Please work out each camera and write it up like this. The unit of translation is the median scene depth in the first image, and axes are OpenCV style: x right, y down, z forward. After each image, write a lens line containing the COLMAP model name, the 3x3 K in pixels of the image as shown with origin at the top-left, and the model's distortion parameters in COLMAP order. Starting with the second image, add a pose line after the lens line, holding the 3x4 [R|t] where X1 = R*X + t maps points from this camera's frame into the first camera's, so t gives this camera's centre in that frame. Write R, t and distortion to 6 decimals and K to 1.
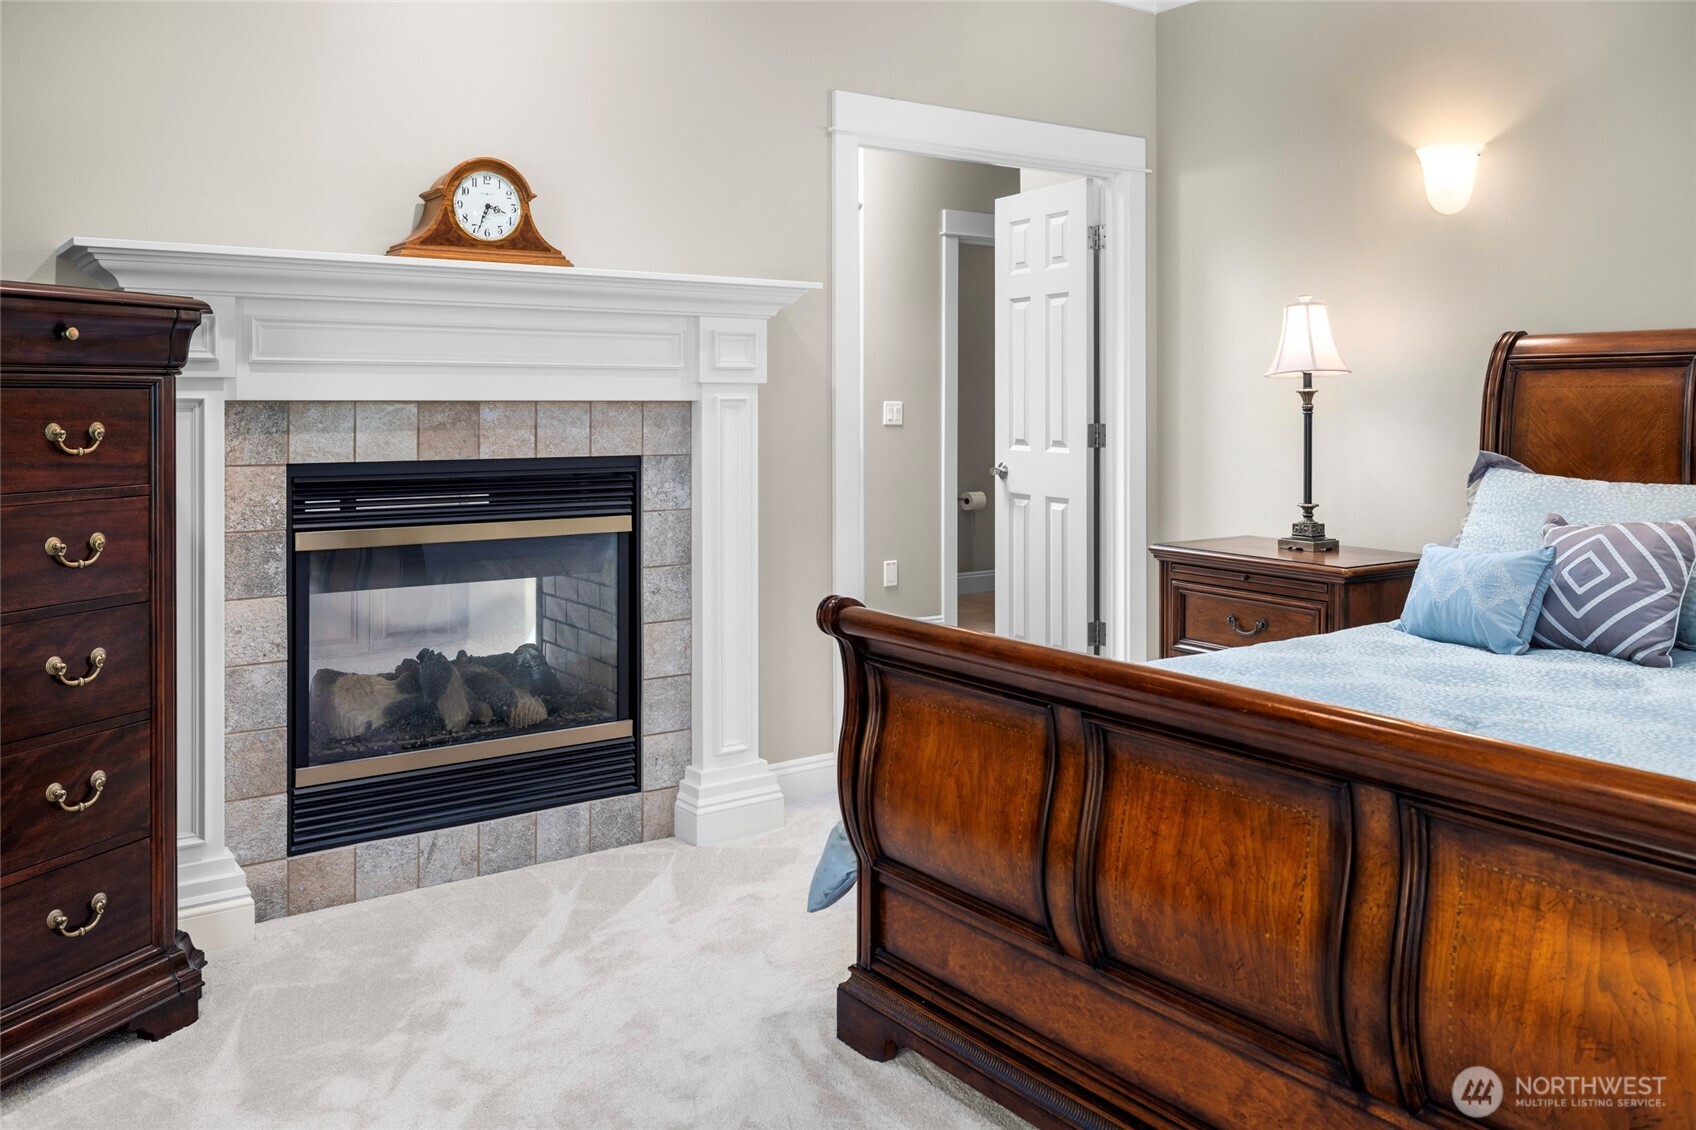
lens RADIAL K [[1361.8, 0, 846.2], [0, 1361.8, 407.9], [0, 0, 1]] dist [-0.007290, 0.000271]
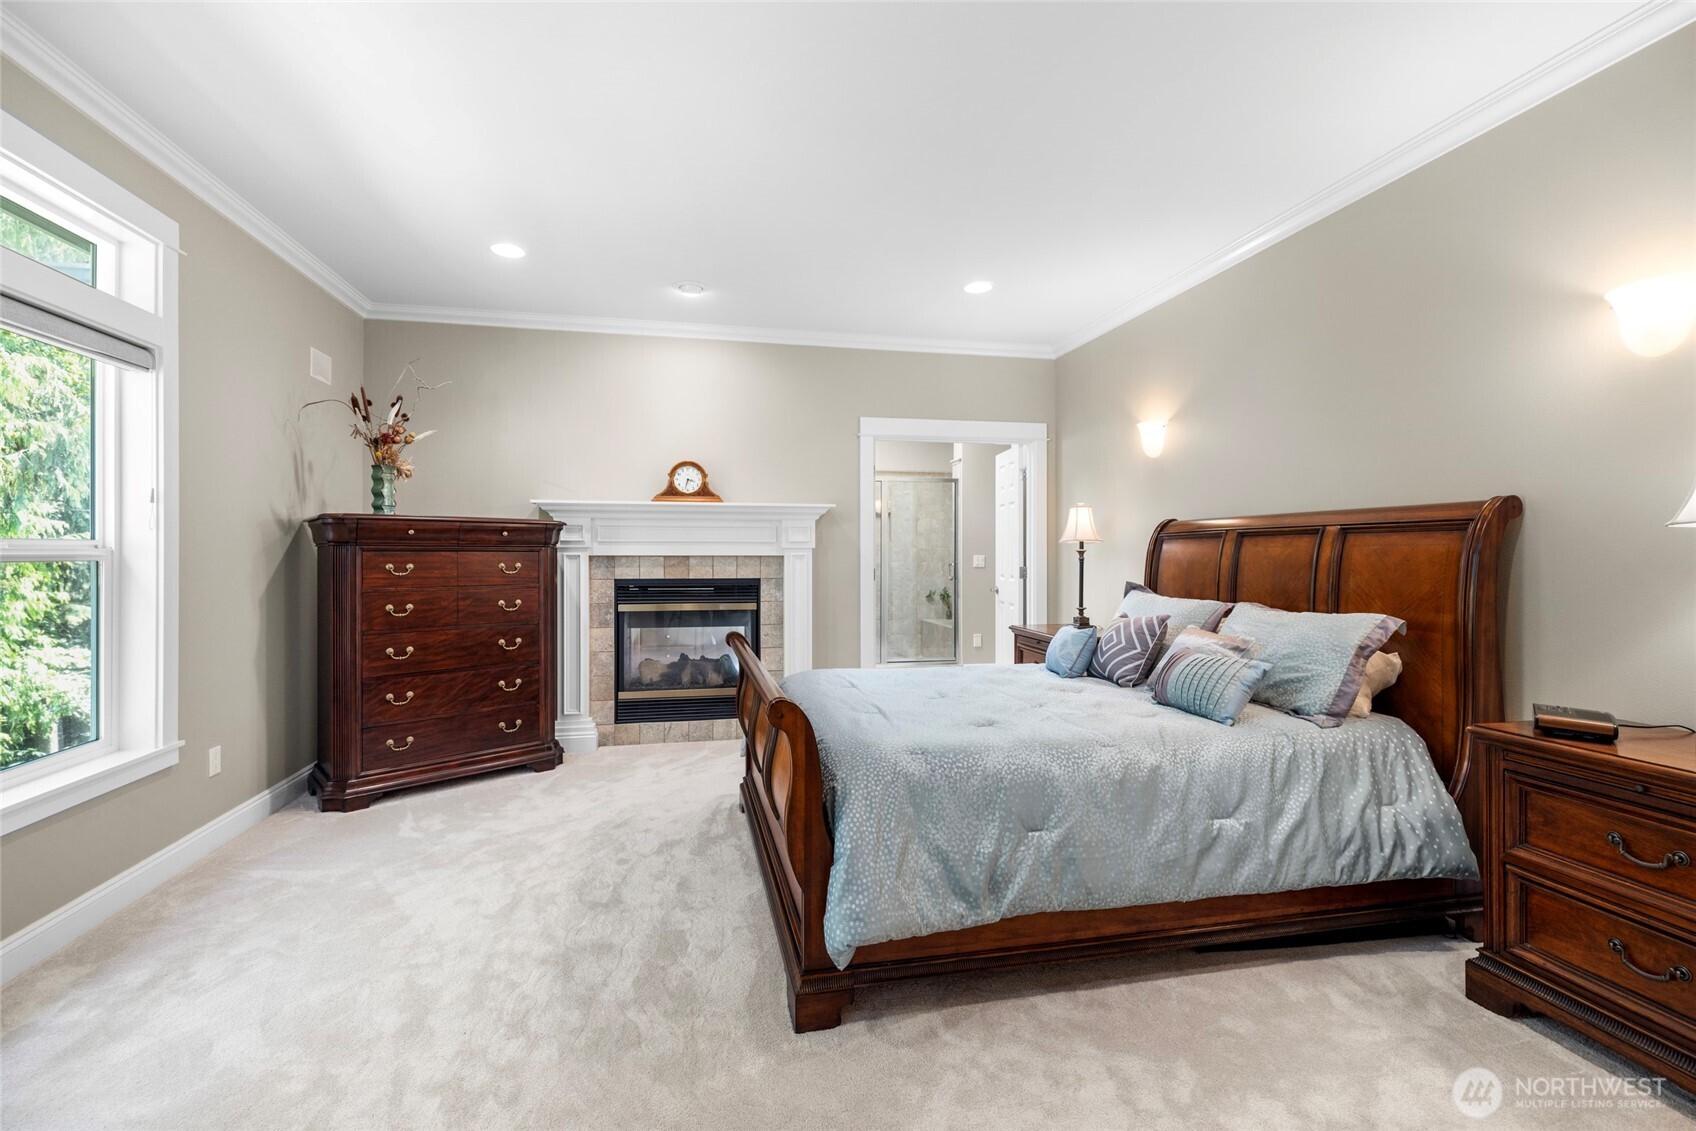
lens RADIAL K [[731.1, 0, 844.8], [0, 731.1, 560.3], [0, 0, 1]] dist [0.004546, 0.000503]
pose [[0.914781, 0.002486, -0.403943, 0.560051], [-0.001559, 0.999995, 0.002624, -0.000631], [0.403948, -0.001770, 0.914780, -0.138697]]
